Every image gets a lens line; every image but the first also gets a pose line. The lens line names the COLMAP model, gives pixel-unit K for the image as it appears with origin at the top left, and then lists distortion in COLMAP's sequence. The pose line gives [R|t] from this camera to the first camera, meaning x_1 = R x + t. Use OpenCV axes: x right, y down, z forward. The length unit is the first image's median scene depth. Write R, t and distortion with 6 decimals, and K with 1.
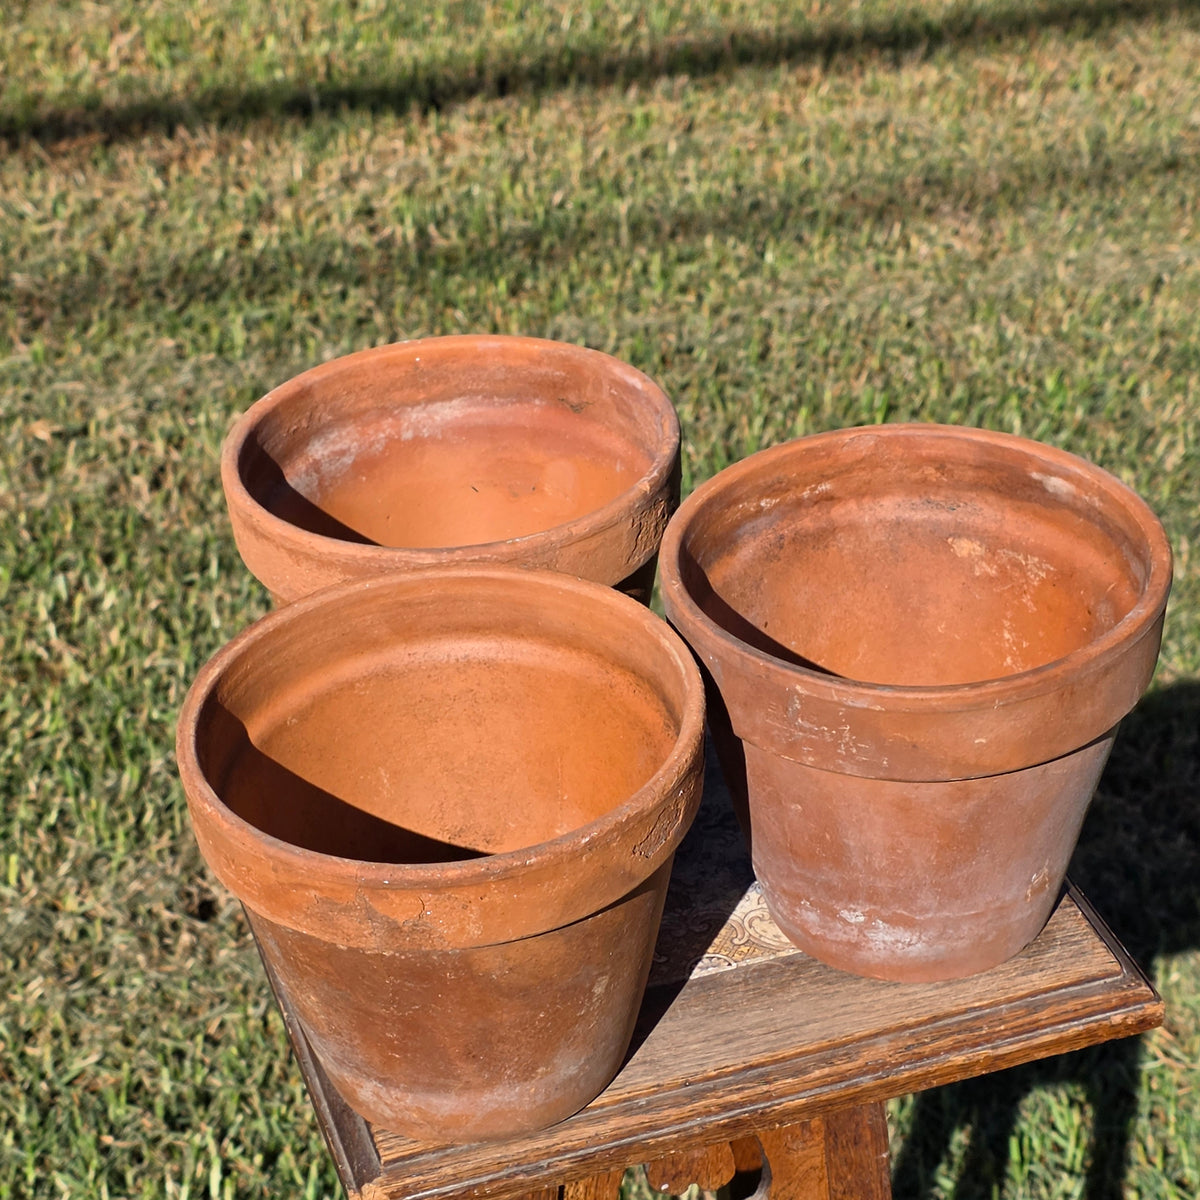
lens RADIAL K [[3056.0, 0, 599.3], [0, 3056.0, 598.2], [0, 0, 1]] dist [0.260160, 0.000000]
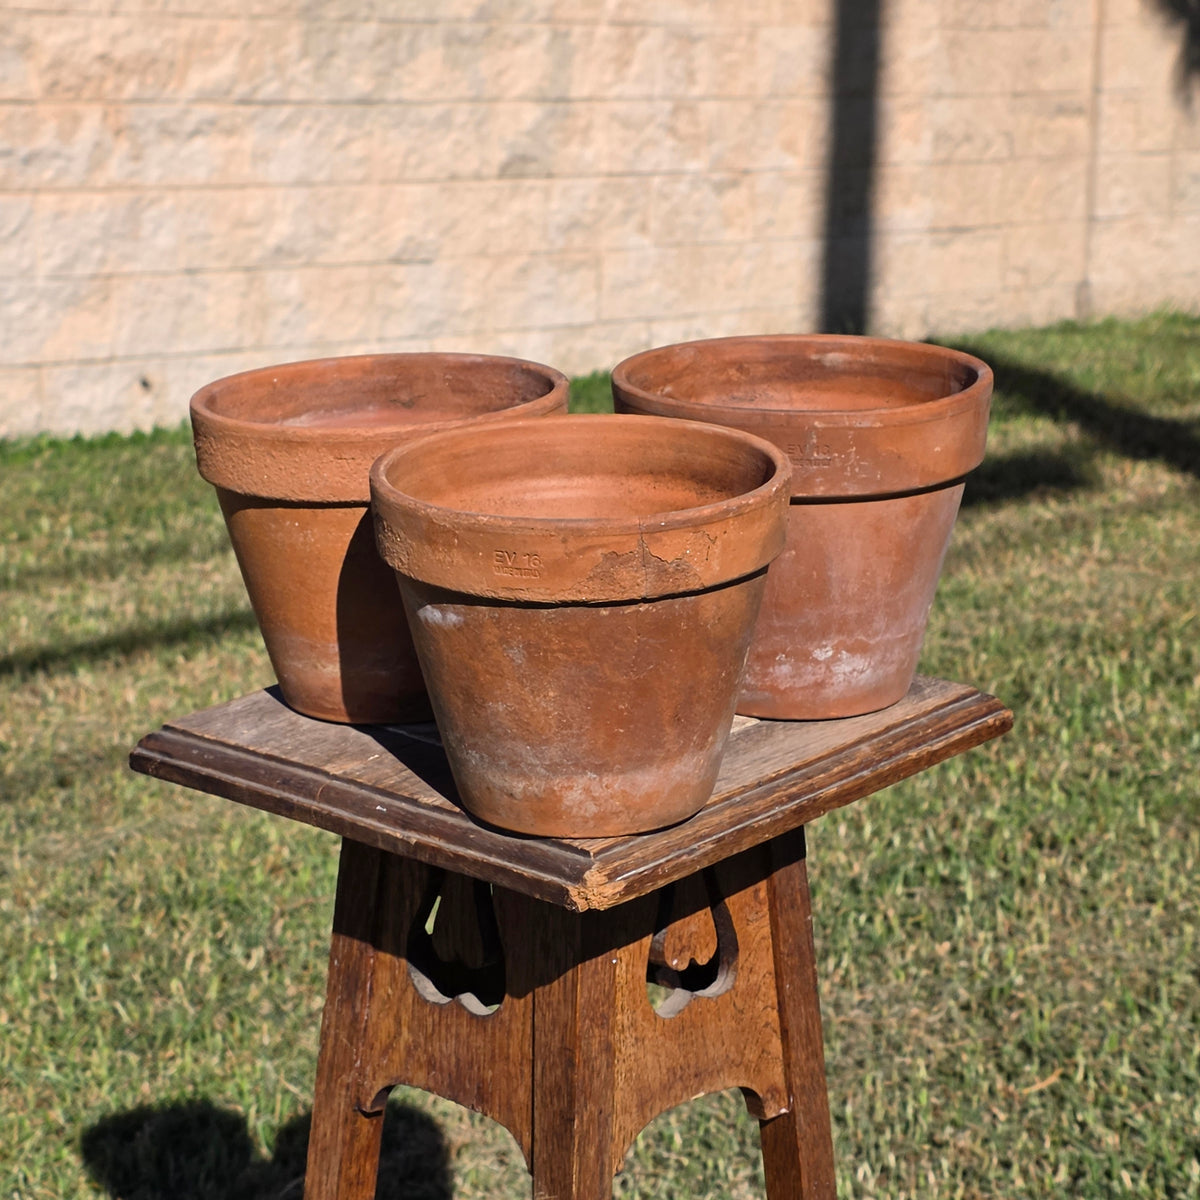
lens RADIAL K [[3056.0, 0, 599.9], [0, 3056.0, 600.4], [0, 0, 1]] dist [0.260160, 0.000000]
pose [[0.859010, -0.106904, 0.500673, -0.641599], [0.254290, 0.937884, -0.236031, 0.364492], [-0.444340, 0.330069, 0.832836, -0.031023]]
